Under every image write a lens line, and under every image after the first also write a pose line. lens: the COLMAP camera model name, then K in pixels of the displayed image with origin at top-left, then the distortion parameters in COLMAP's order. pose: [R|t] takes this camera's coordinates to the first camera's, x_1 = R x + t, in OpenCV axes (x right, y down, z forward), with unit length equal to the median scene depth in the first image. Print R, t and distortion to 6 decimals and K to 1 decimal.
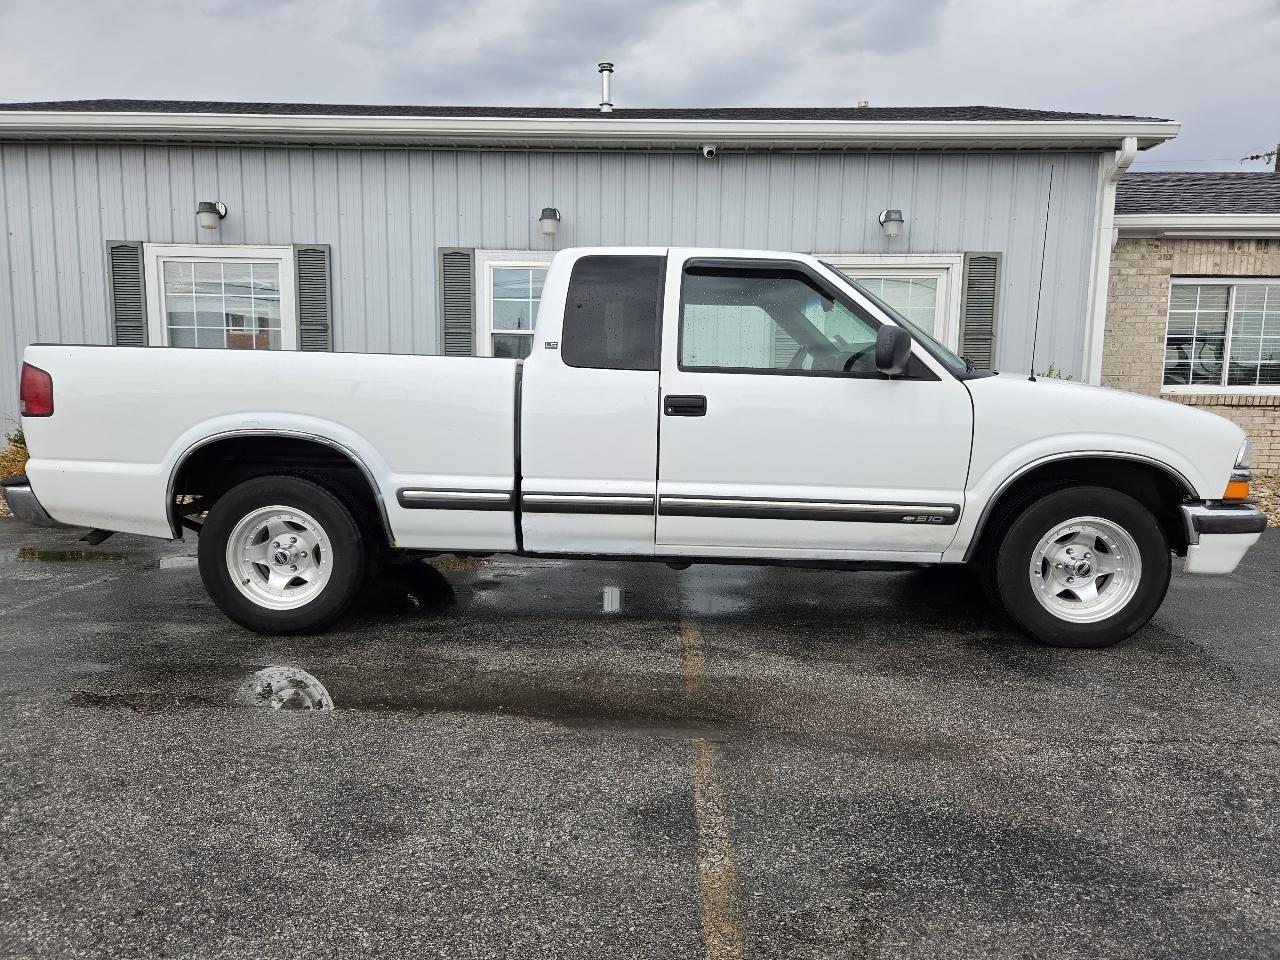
lens RADIAL K [[838.6, 0, 645.9], [0, 838.6, 485.4], [0, 0, 1]] dist [0.056041, -0.041327]
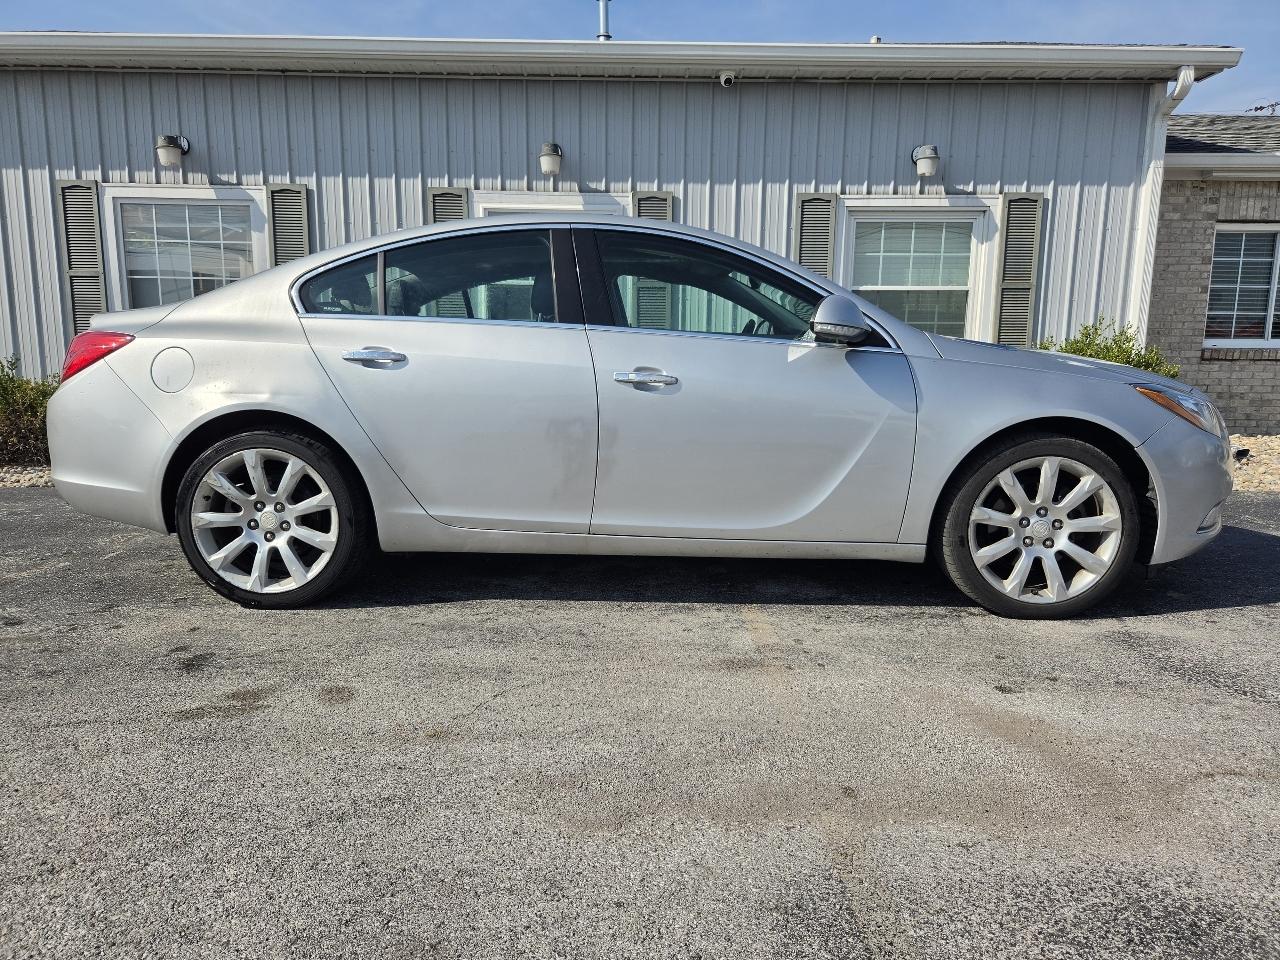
lens RADIAL K [[838.6, 0, 647.4], [0, 838.6, 483.8], [0, 0, 1]] dist [0.056041, -0.041327]
pose [[0.999733, -0.006825, 0.022095, -0.032272], [0.005895, 0.999105, 0.041882, -0.001166], [-0.022361, -0.041740, 0.998878, 0.073700]]
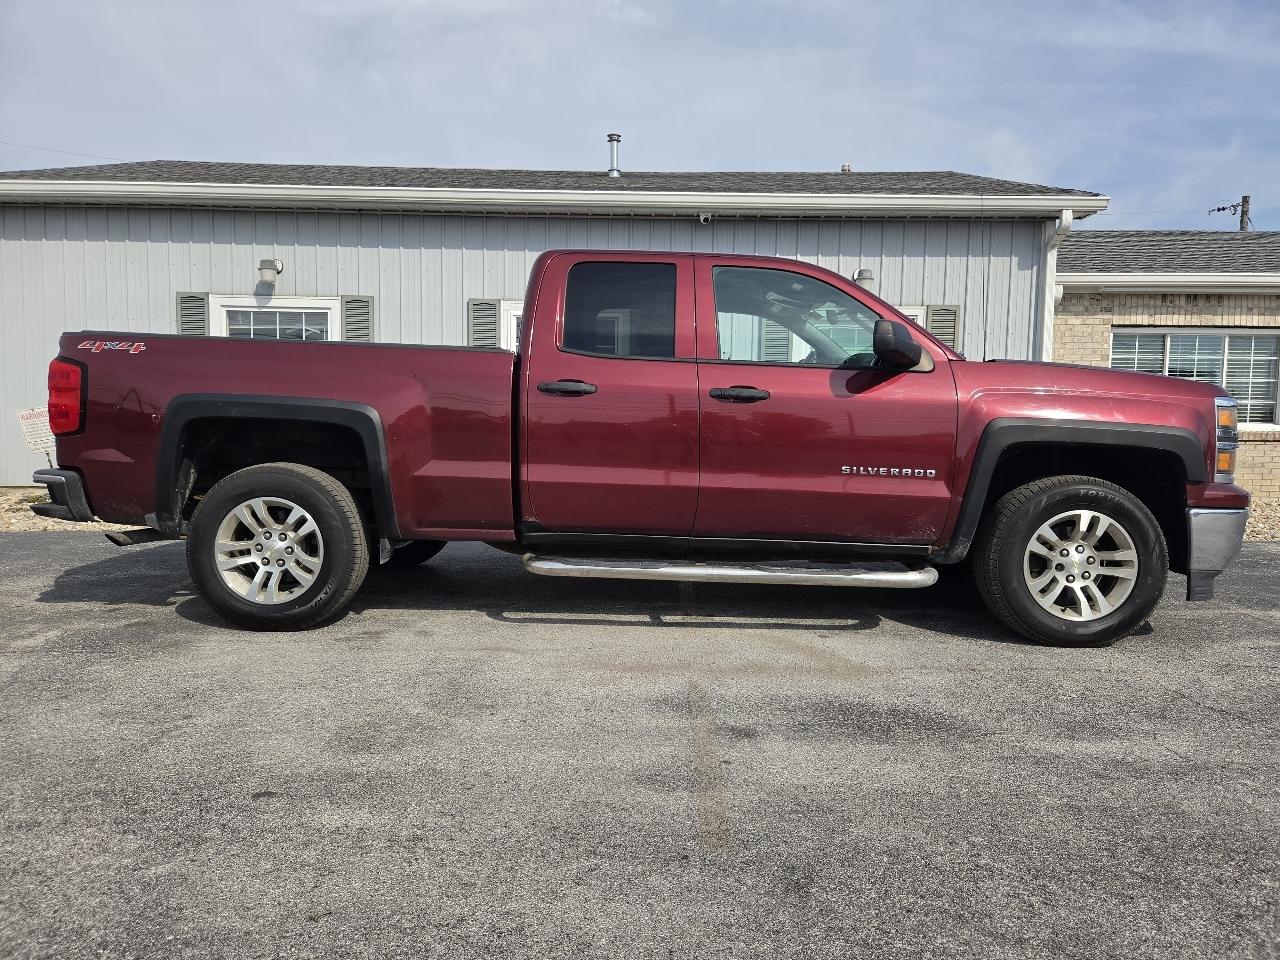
lens RADIAL K [[838.6, 0, 652.9], [0, 838.6, 480.5], [0, 0, 1]] dist [0.056041, -0.041327]
pose [[0.999967, 0.002603, 0.007683, -0.004708], [-0.002236, 0.998874, -0.047382, 0.016870], [-0.007798, 0.047363, 0.998847, -0.128415]]
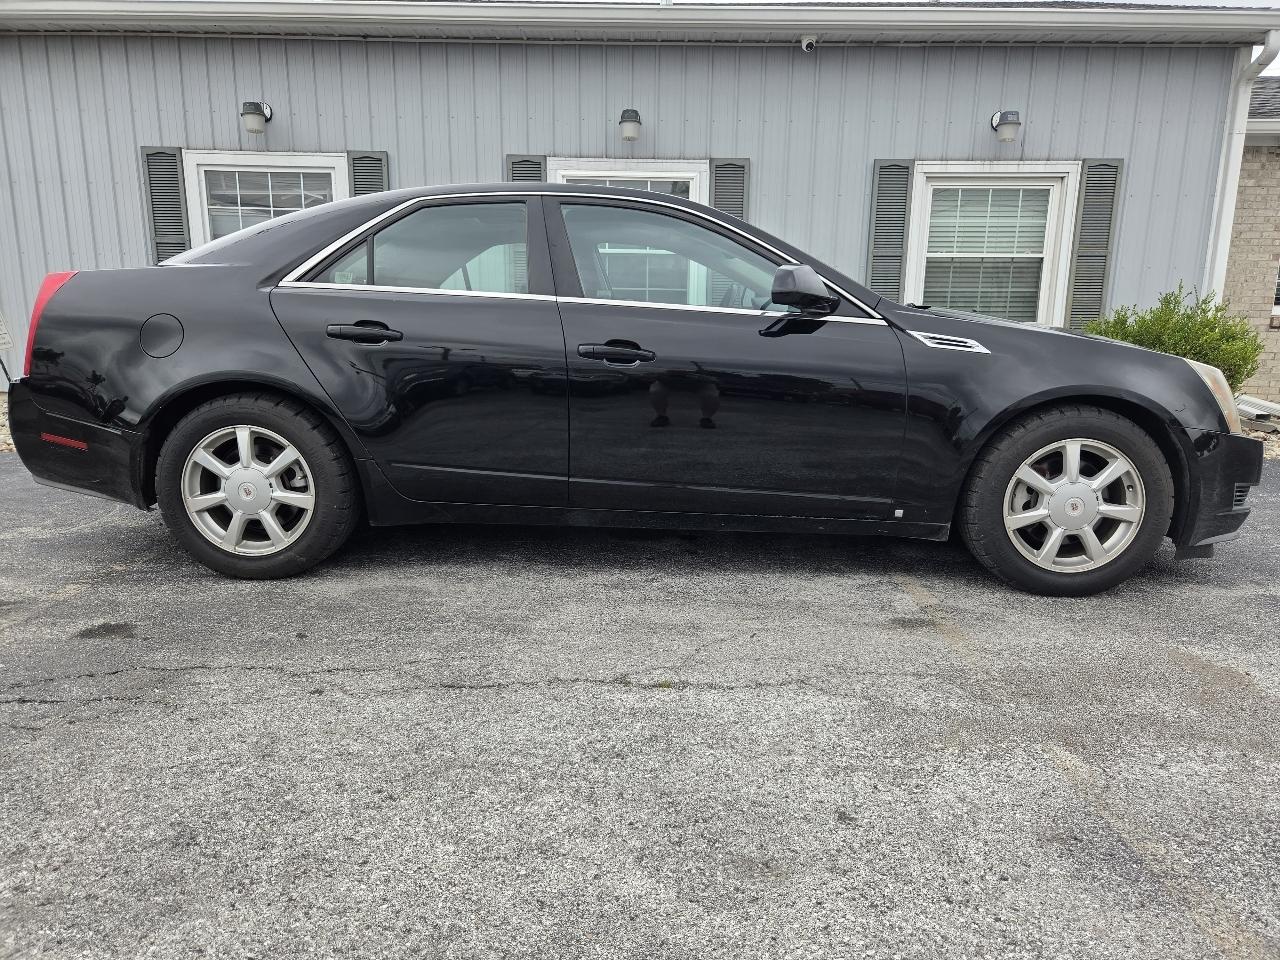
lens RADIAL K [[838.6, 0, 653.5], [0, 838.6, 482.6], [0, 0, 1]] dist [0.056041, -0.041327]
pose [[0.999937, -0.002860, 0.010855, -0.097720], [0.001955, 0.996589, 0.082505, -0.003725], [-0.011054, -0.082479, 0.996532, 0.057612]]
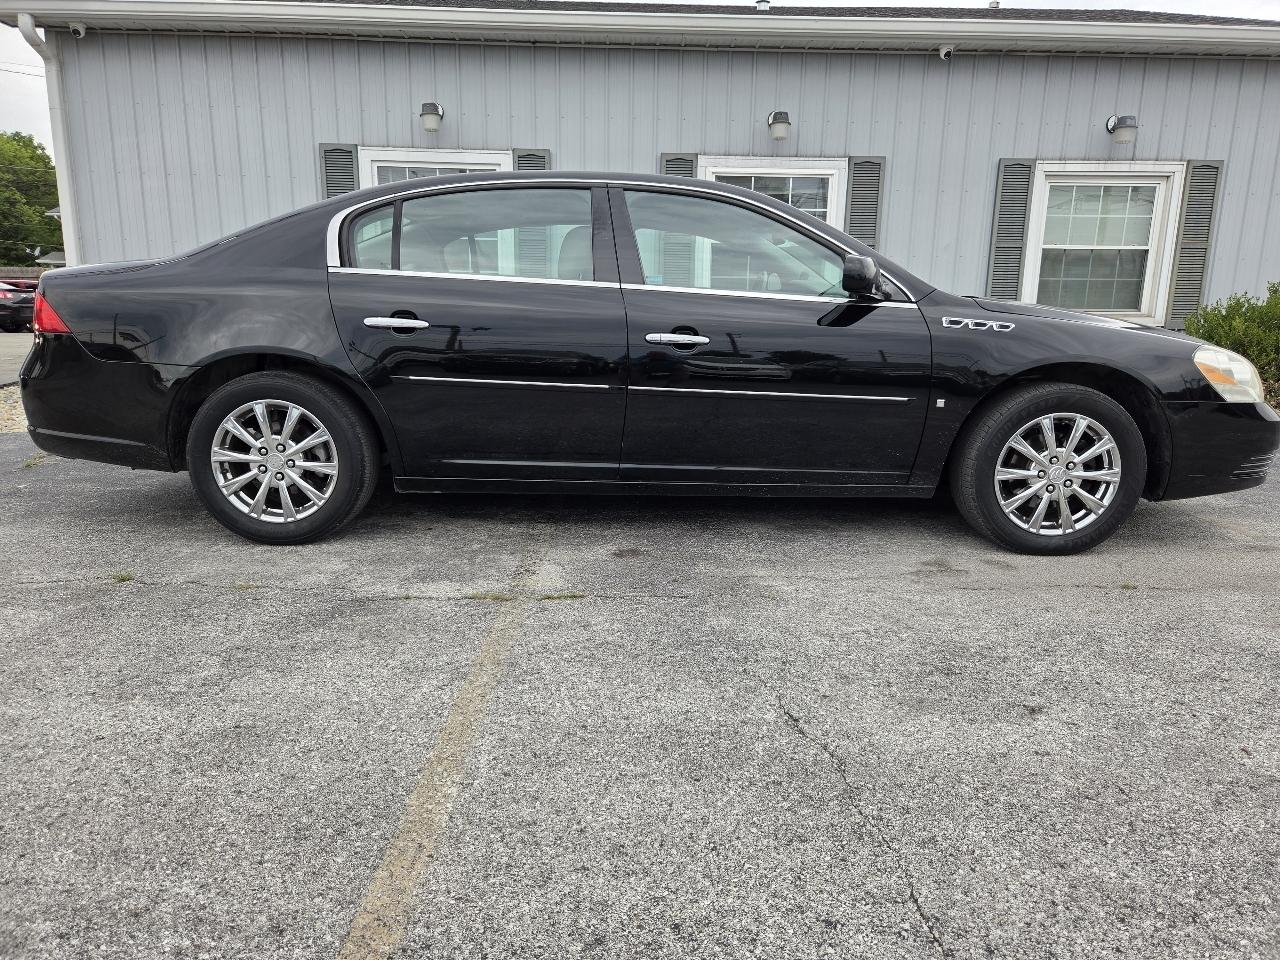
lens RADIAL K [[838.6, 0, 636.1], [0, 838.6, 476.4], [0, 0, 1]] dist [0.056041, -0.041327]
pose [[0.999268, -0.004322, 0.038005, -0.312752], [0.000892, 0.995958, 0.089810, 0.006294], [-0.038239, -0.089711, 0.995234, -0.015400]]
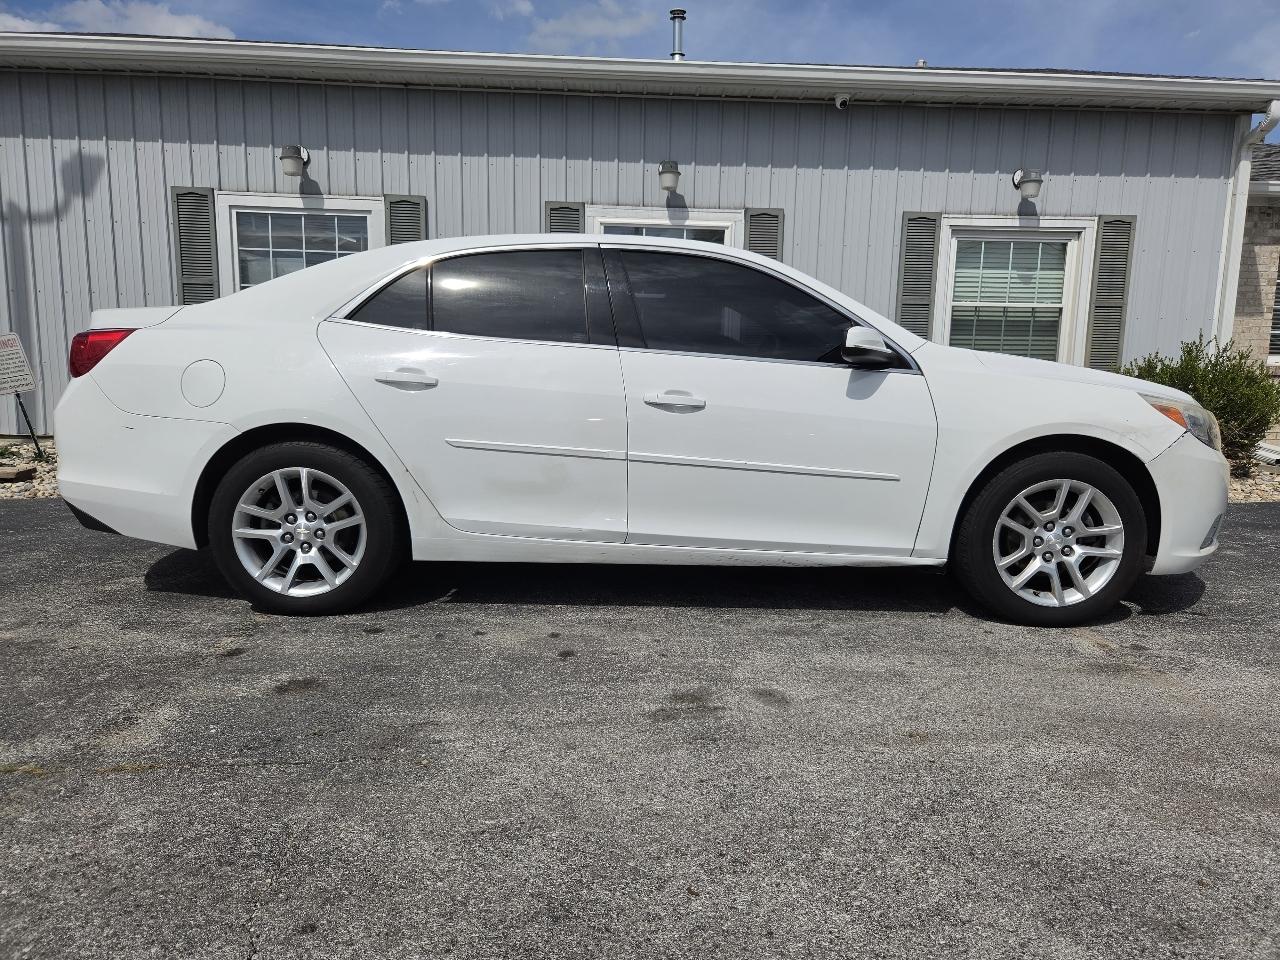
lens RADIAL K [[838.6, 0, 650.6], [0, 838.6, 476.2], [0, 0, 1]] dist [0.056041, -0.041327]
pose [[0.997551, -0.003237, 0.069864, -0.195914], [0.001540, 0.999703, 0.024327, -0.004321], [-0.069922, -0.024160, 0.997260, 0.066052]]
